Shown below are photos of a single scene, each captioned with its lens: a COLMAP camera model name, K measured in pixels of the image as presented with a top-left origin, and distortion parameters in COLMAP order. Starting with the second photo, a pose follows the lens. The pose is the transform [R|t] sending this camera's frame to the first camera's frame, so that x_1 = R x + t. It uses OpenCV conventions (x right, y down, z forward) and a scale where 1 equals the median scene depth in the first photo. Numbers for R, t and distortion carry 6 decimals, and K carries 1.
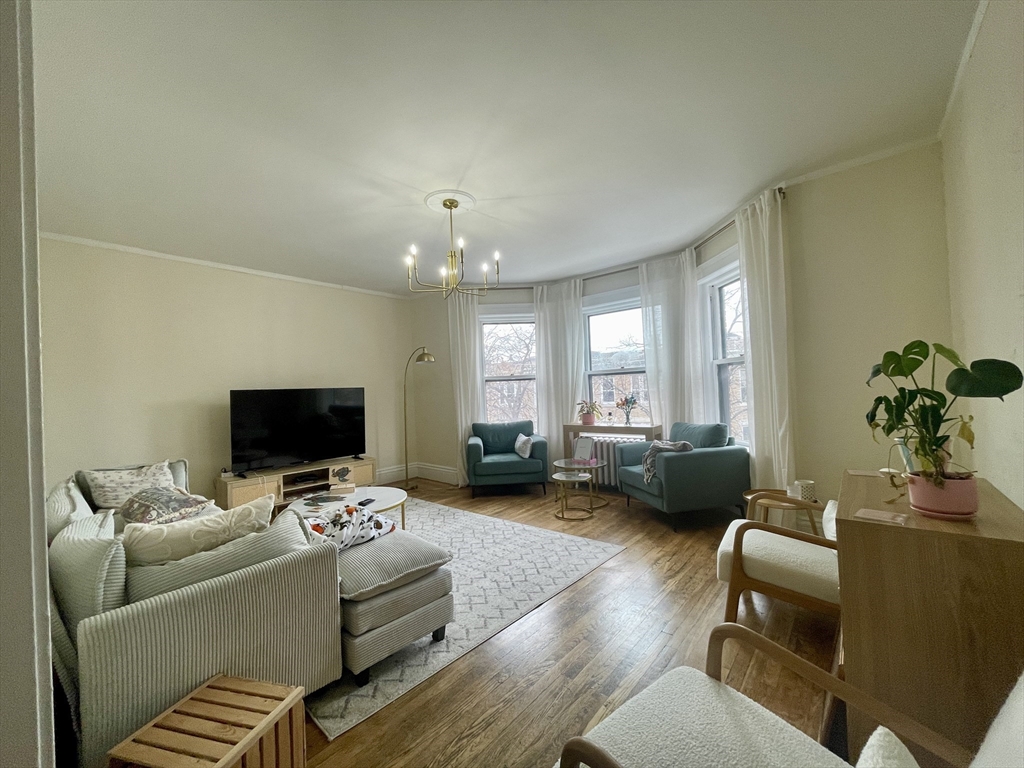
lens RADIAL K [[408.7, 0, 512.0], [0, 408.7, 384.0], [0, 0, 1]] dist [-0.000685, -0.000051]
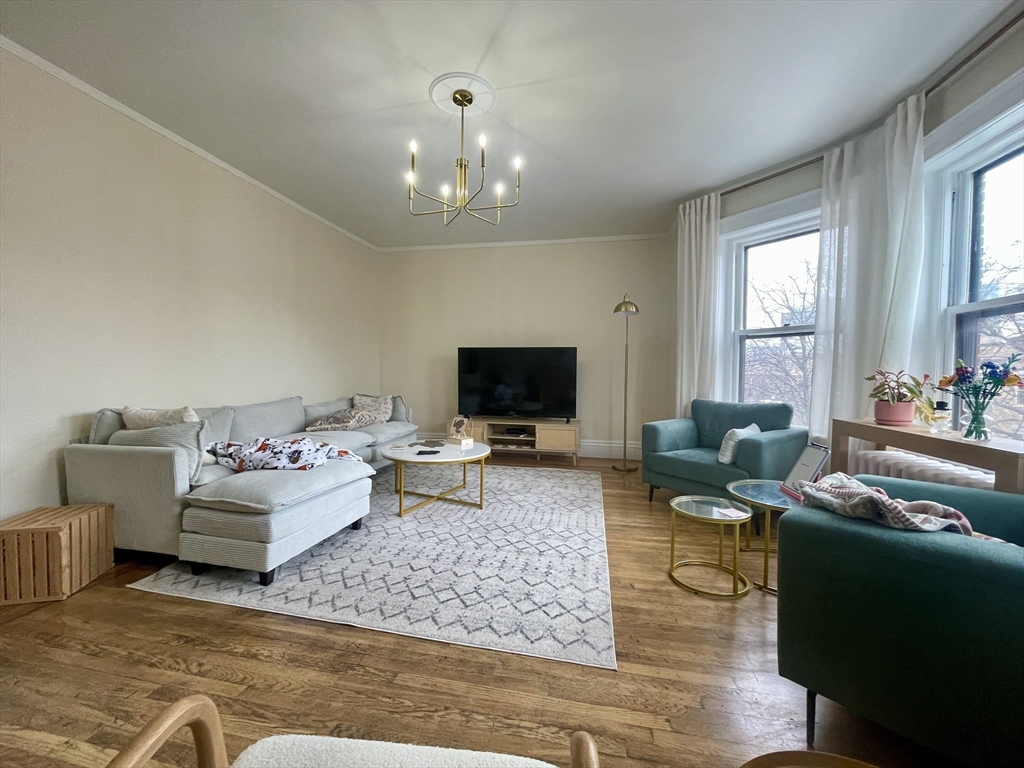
lens RADIAL K [[410.5, 0, 512.0], [0, 410.5, 384.0], [0, 0, 1]] dist [-0.001021, -0.000167]
pose [[0.485278, 0.066852, -0.871800, 0.447542], [-0.012273, 0.997495, 0.069658, 0.033936], [0.874274, -0.023104, 0.484883, 0.504210]]
